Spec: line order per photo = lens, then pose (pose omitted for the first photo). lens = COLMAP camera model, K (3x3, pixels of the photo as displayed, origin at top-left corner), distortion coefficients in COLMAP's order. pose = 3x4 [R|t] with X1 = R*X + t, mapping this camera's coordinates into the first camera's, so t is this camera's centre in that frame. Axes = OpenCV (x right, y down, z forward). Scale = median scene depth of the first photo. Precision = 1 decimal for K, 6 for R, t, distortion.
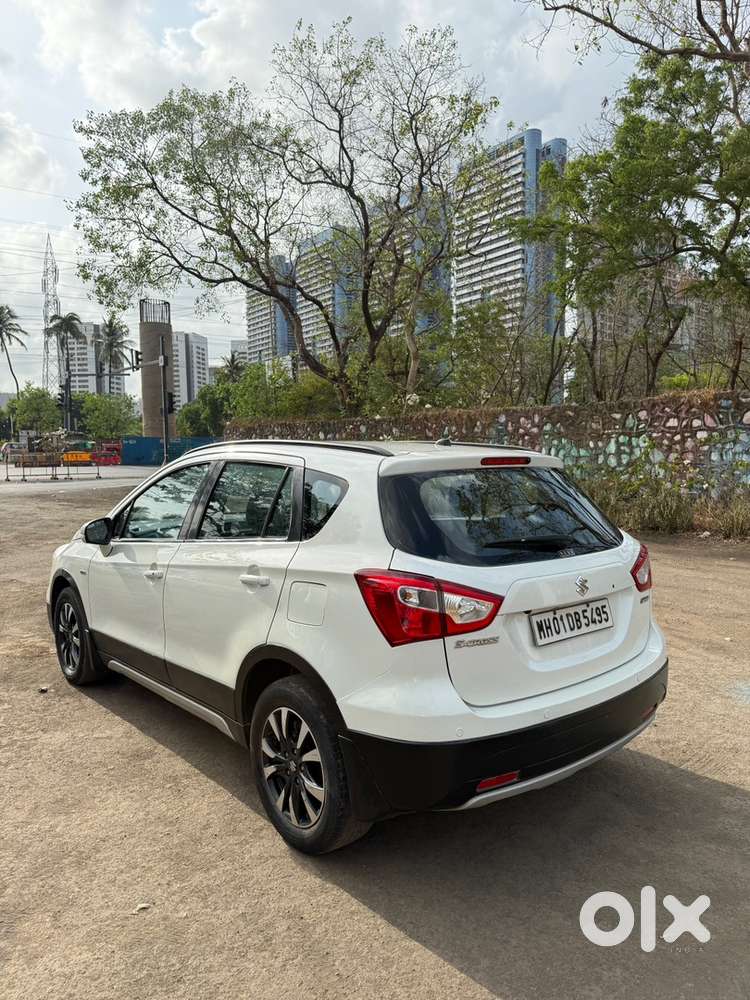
lens RADIAL K [[705.0, 0, 368.9], [0, 705.0, 504.9], [0, 0, 1]] dist [0.040950, -0.059546]
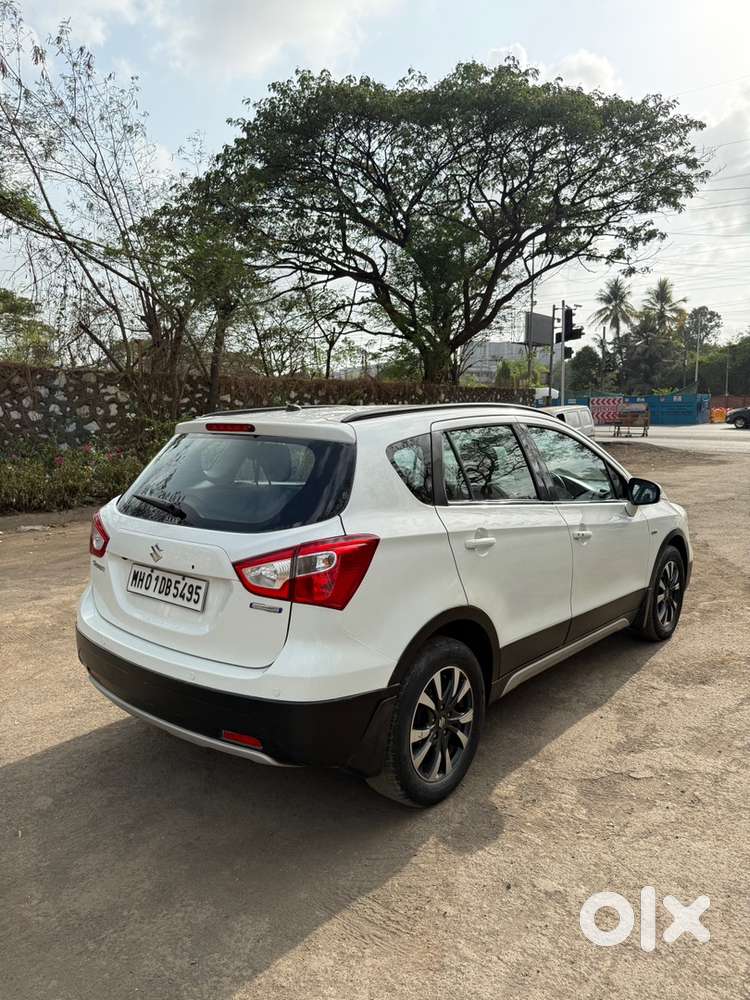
lens RADIAL K [[705.0, 0, 373.3], [0, 705.0, 498.6], [0, 0, 1]] dist [0.040950, -0.059546]
pose [[0.168003, 0.117240, -0.978790, 0.381305], [-0.064914, 0.992063, 0.107688, -0.026084], [0.983647, 0.045445, 0.174280, 0.320020]]
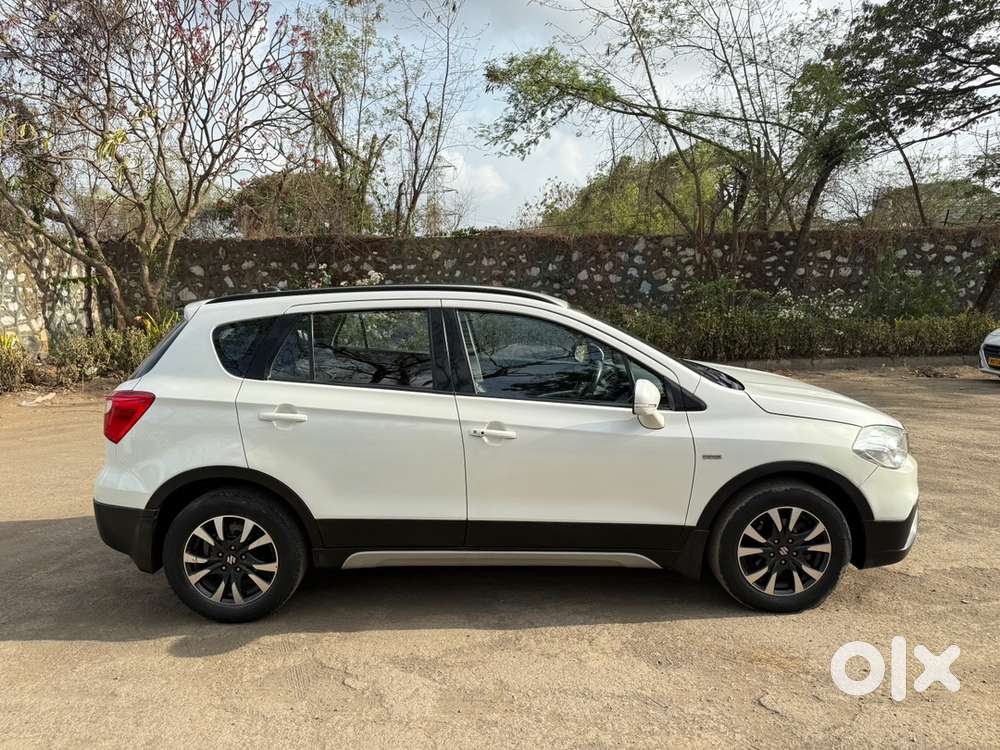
lens RADIAL K [[705.0, 0, 490.9], [0, 705.0, 378.4], [0, 0, 1]] dist [0.040950, -0.059546]
pose [[-0.639949, 0.123436, -0.758439, 0.279852], [-0.033617, 0.981571, 0.188117, -0.063452], [0.767682, 0.145881, -0.624005, 0.716655]]
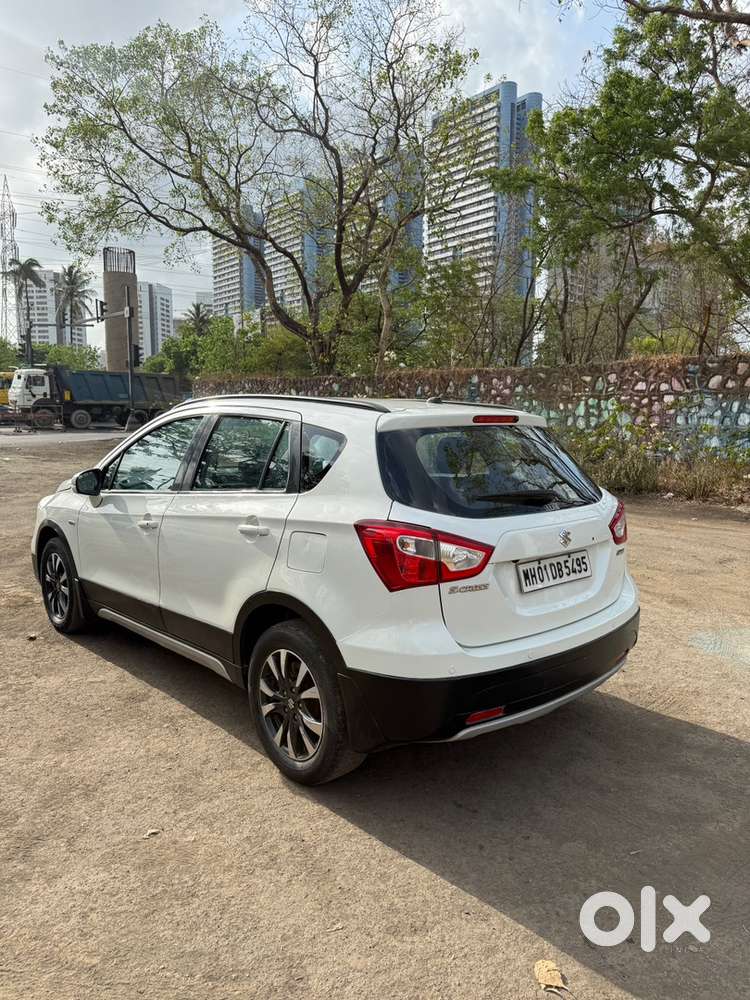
lens RADIAL K [[705.0, 0, 367.9], [0, 705.0, 504.8], [0, 0, 1]] dist [0.040950, -0.059546]
pose [[0.998870, 0.012130, 0.045962, -0.012808], [-0.014760, 0.998246, 0.057327, 0.002414], [-0.045186, -0.057941, 0.997297, -0.012586]]
